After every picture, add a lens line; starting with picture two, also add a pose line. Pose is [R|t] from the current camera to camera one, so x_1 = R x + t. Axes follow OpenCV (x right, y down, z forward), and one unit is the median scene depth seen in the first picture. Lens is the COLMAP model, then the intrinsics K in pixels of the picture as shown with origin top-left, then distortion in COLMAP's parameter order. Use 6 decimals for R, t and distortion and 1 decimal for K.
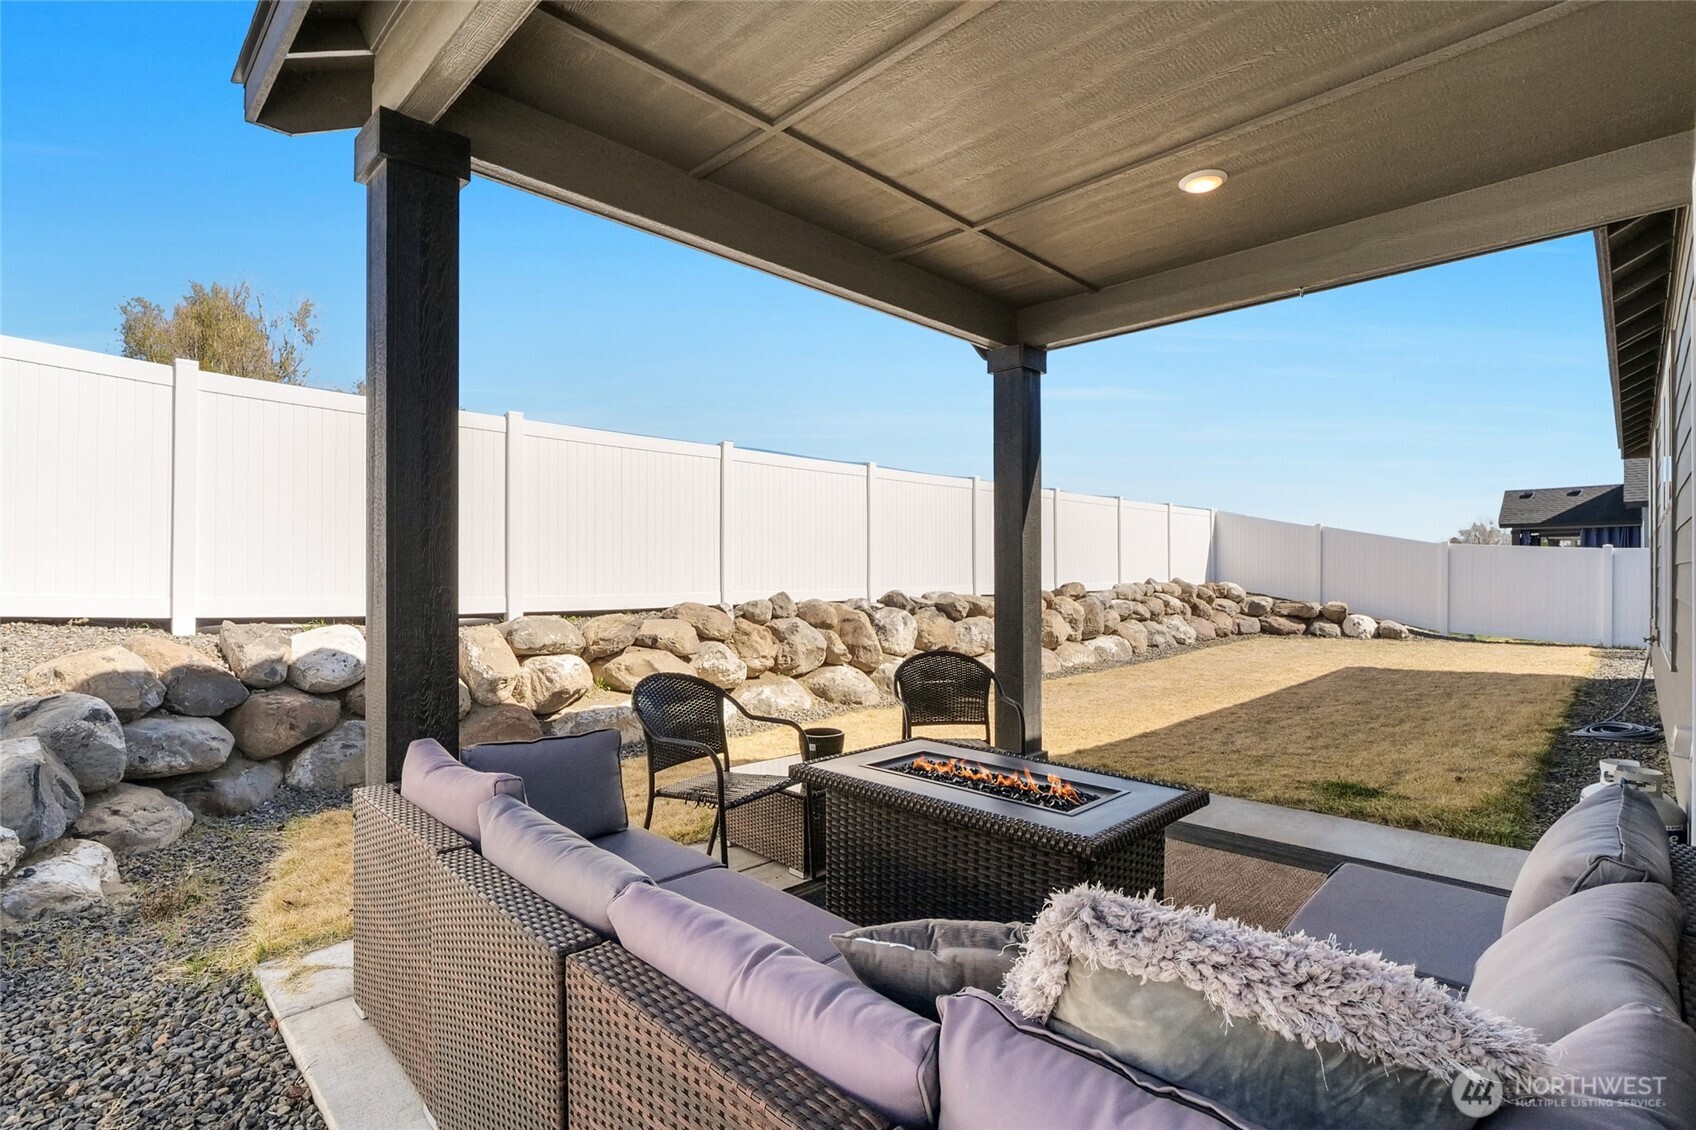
lens RADIAL K [[789.4, 0, 845.2], [0, 789.4, 571.3], [0, 0, 1]] dist [-0.004599, -0.000427]
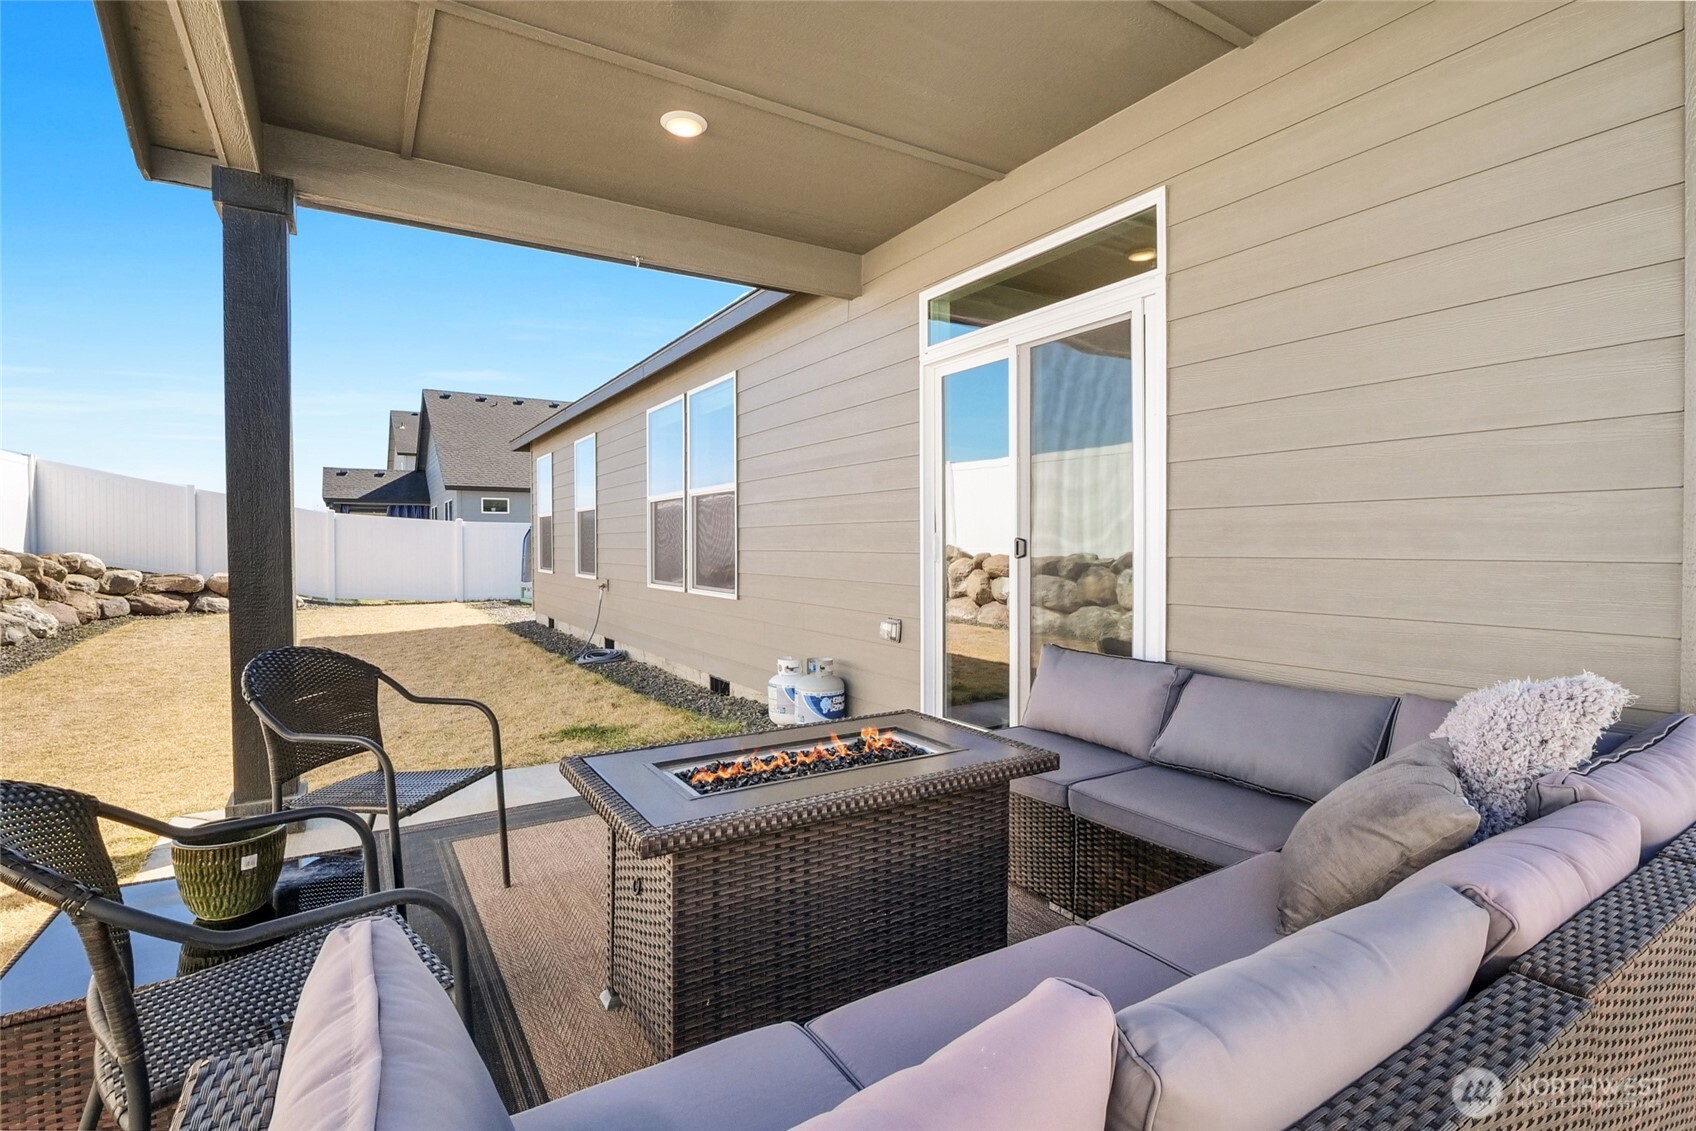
lens RADIAL K [[789.4, 0, 844.1], [0, 789.4, 556.8], [0, 0, 1]] dist [-0.004599, -0.000427]
pose [[0.223756, -0.013736, 0.974548, -0.090872], [-0.002136, 0.999891, 0.014584, 0.005664], [-0.974643, -0.005345, 0.223702, 0.114100]]
